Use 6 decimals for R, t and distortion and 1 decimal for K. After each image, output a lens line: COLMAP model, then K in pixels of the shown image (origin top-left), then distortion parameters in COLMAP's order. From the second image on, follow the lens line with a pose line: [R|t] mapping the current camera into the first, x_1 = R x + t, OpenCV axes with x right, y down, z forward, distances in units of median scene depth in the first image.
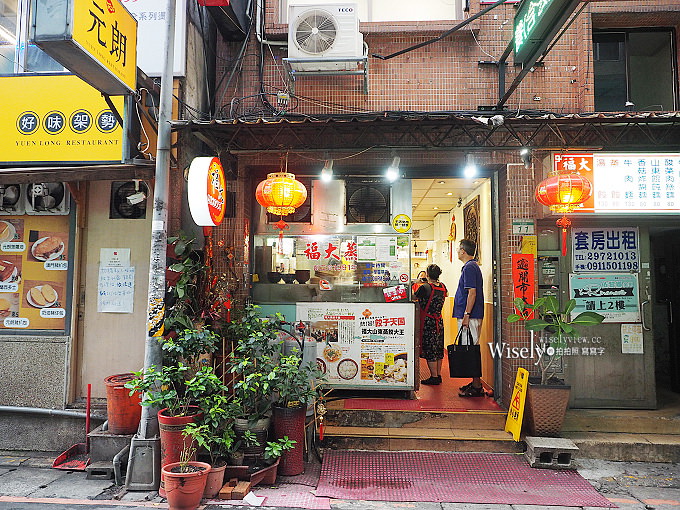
lens RADIAL K [[476.2, 0, 339.0], [0, 476.2, 250.8], [0, 0, 1]] dist [-0.002150, -0.000219]
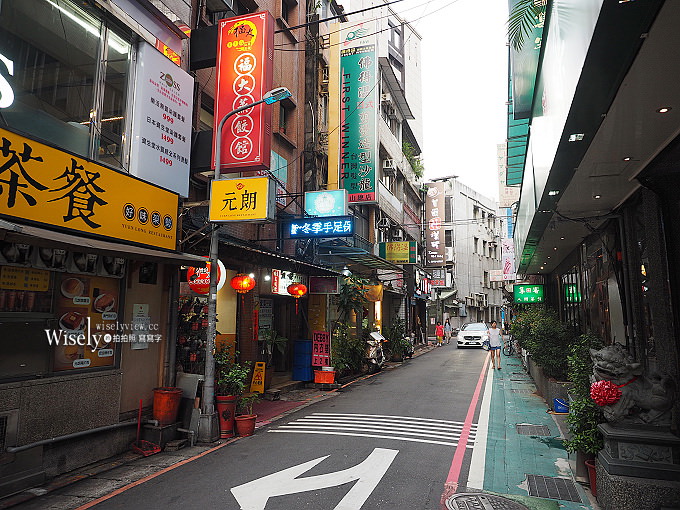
lens RADIAL K [[476.2, 0, 340.5], [0, 476.2, 254.4], [0, 0, 1]] dist [-0.002150, -0.000219]
pose [[0.260147, 0.120459, 0.958026, -1.702794], [-0.073540, 0.991778, -0.104733, -0.047022], [-0.962764, -0.043207, 0.266867, 0.043661]]
